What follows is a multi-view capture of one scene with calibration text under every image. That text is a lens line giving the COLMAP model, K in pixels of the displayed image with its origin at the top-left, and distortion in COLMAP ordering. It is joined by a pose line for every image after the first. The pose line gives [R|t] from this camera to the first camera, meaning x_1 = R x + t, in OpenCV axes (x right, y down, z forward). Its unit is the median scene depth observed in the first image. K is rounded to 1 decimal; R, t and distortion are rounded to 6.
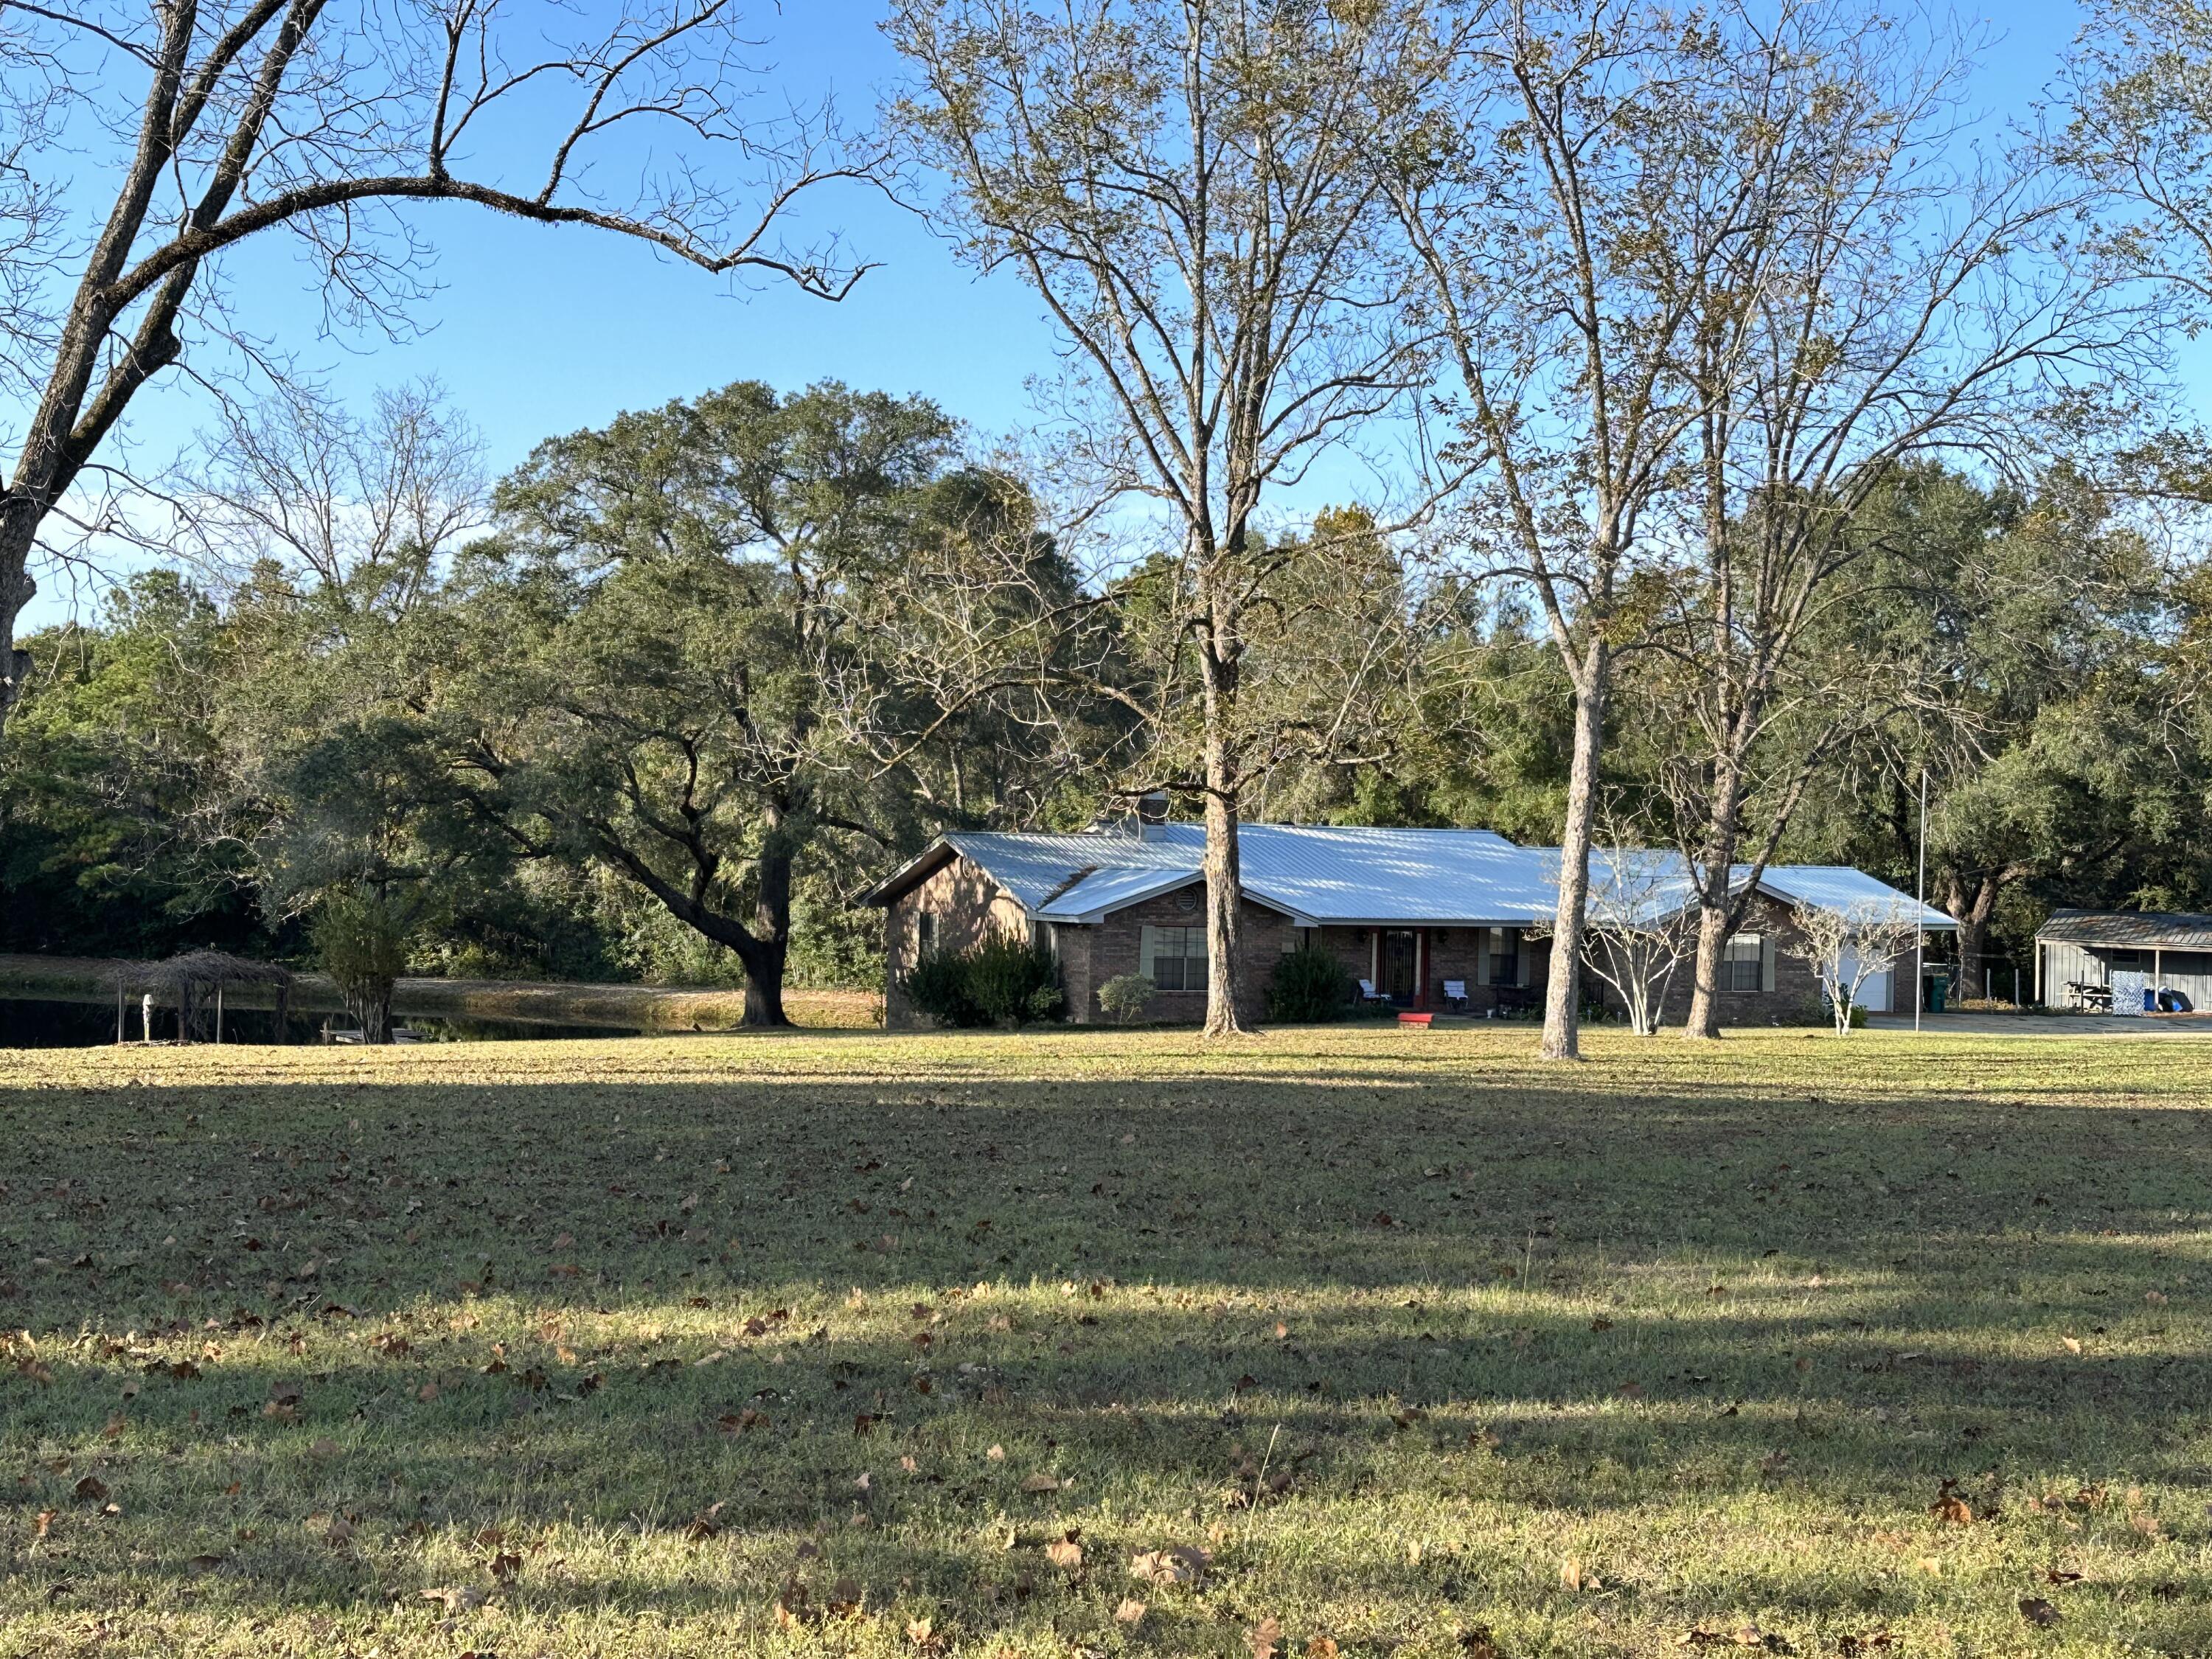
lens RADIAL K [[3052.2, 0, 1130.7], [0, 3052.2, 723.8], [0, 0, 1]] dist [0.050445, 0.000000]
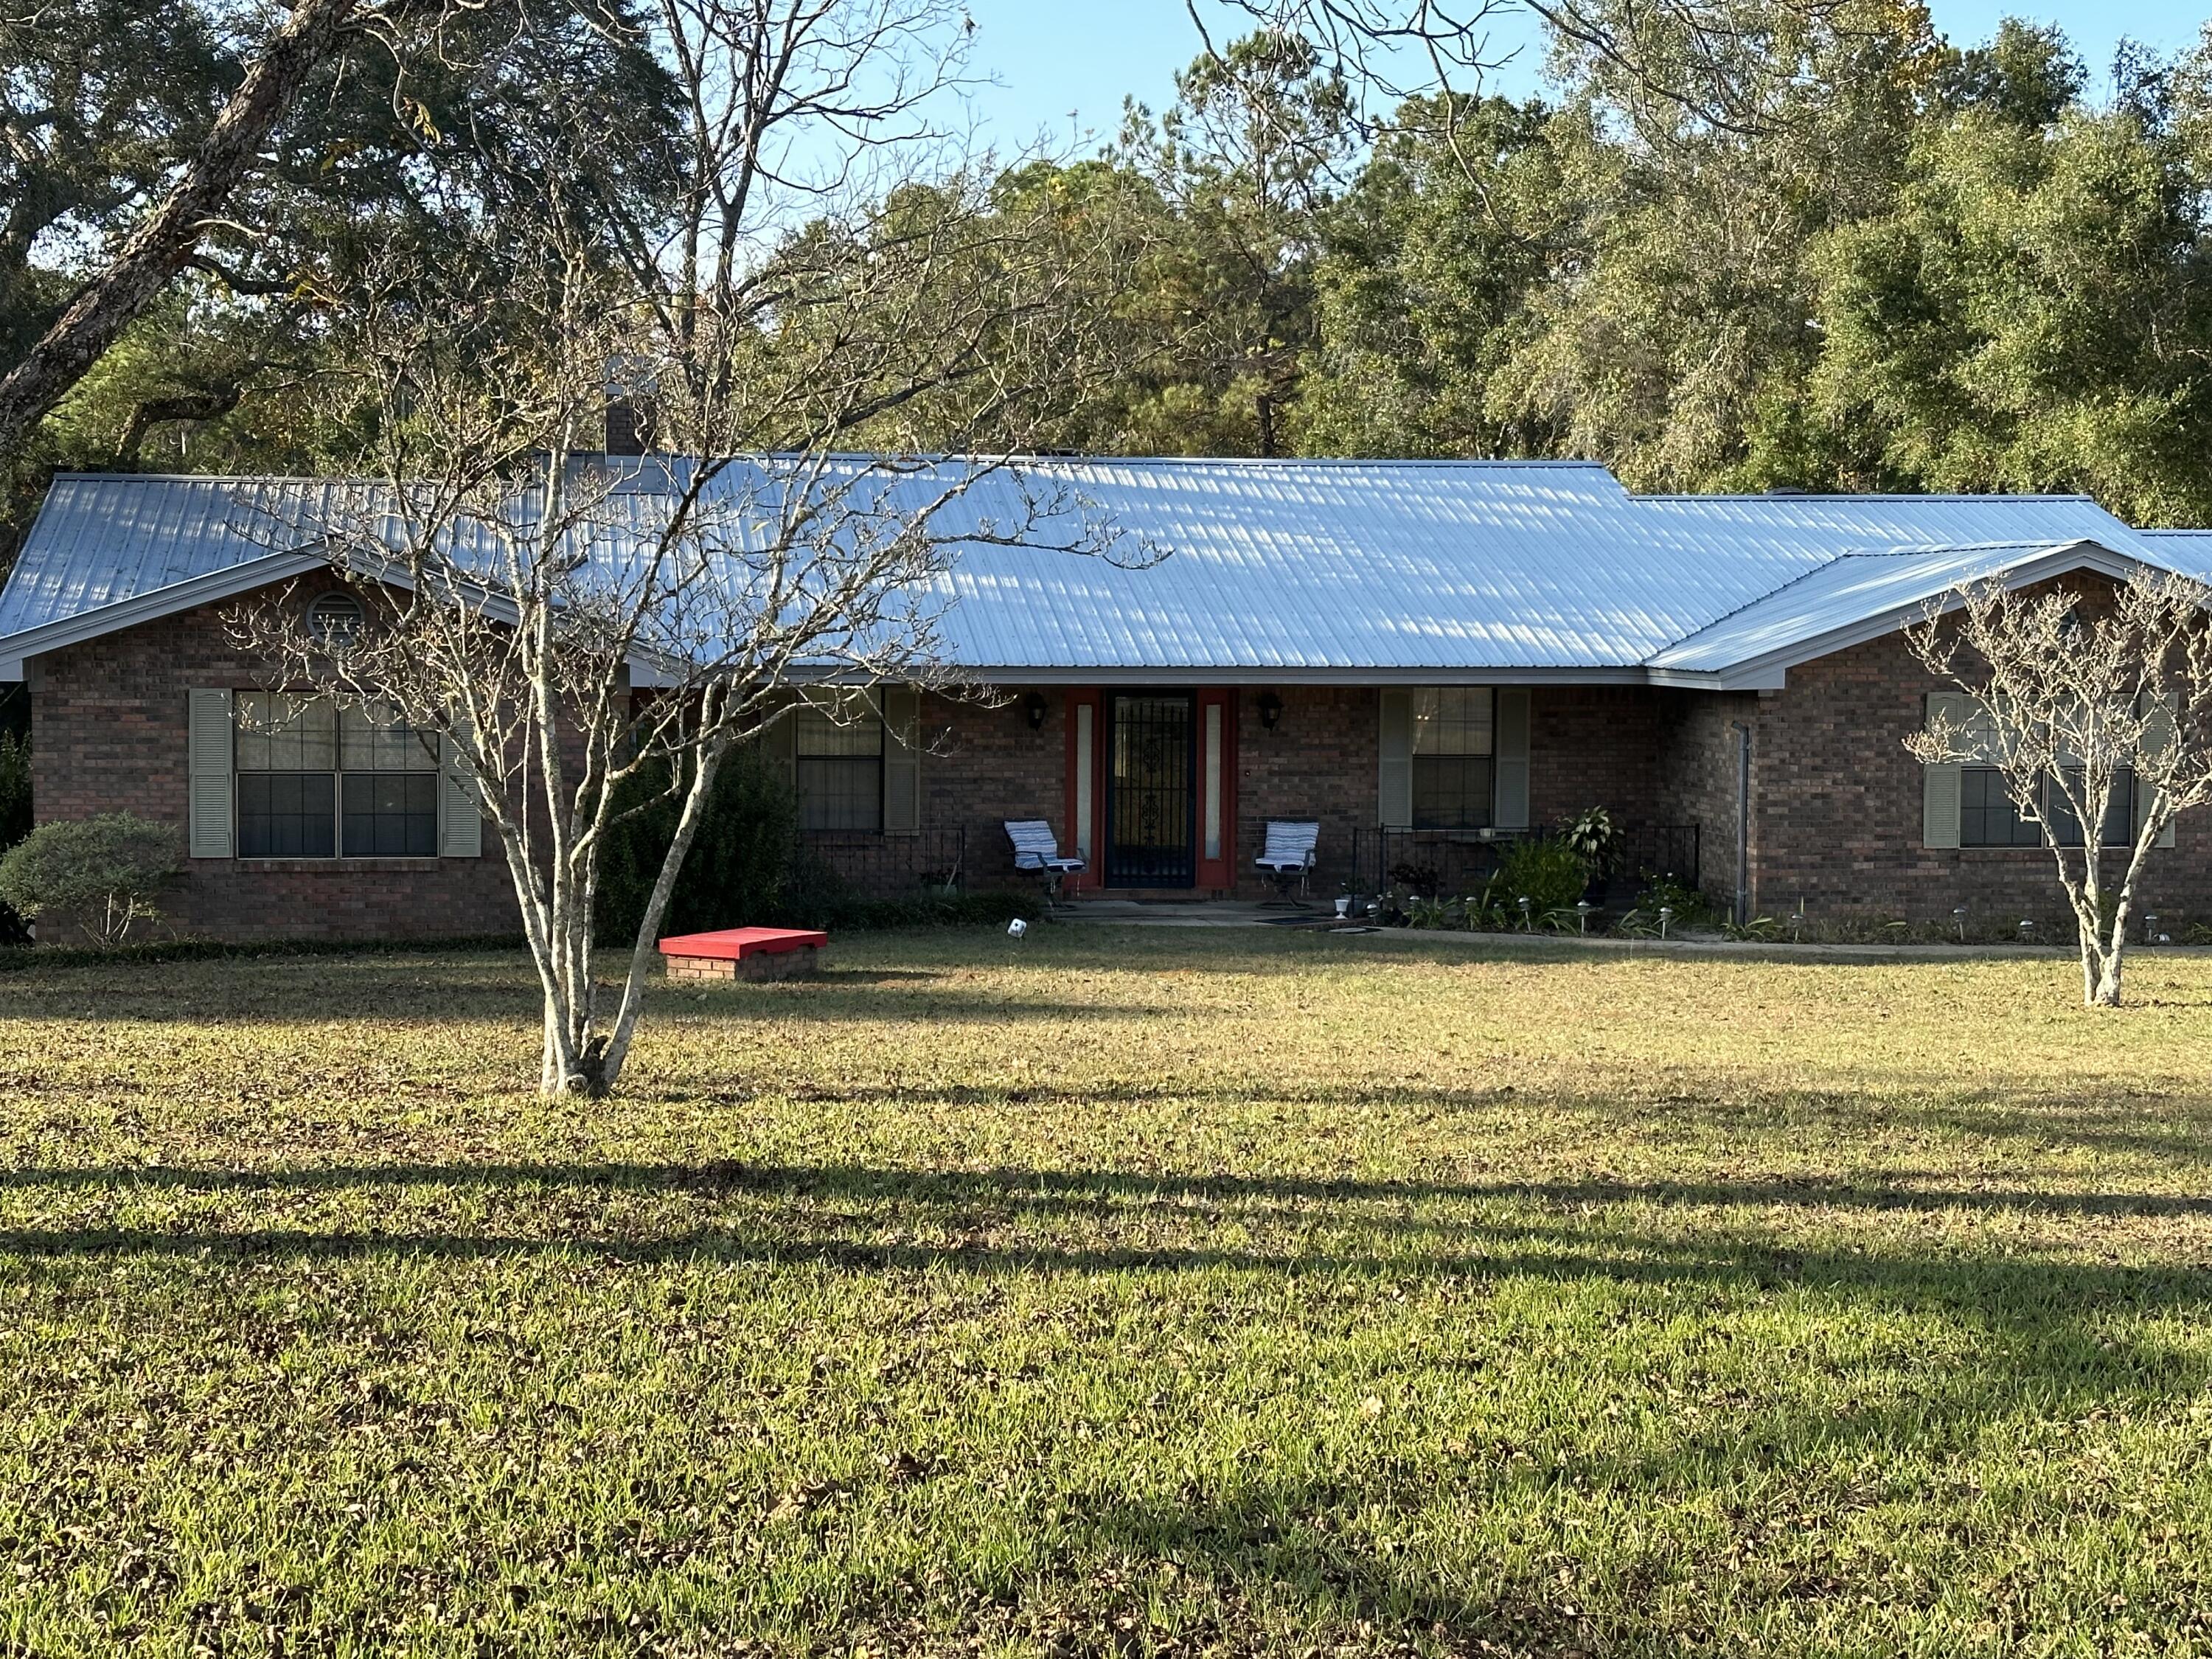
lens RADIAL K [[3437.4, 0, 1131.6], [0, 3437.4, 786.1], [0, 0, 1]] dist [0.064409, 0.000000]
pose [[0.947747, -0.001974, -0.319018, 0.227341], [0.030040, 0.996090, 0.083080, 0.041437], [0.317607, -0.088322, 0.944100, 0.566848]]
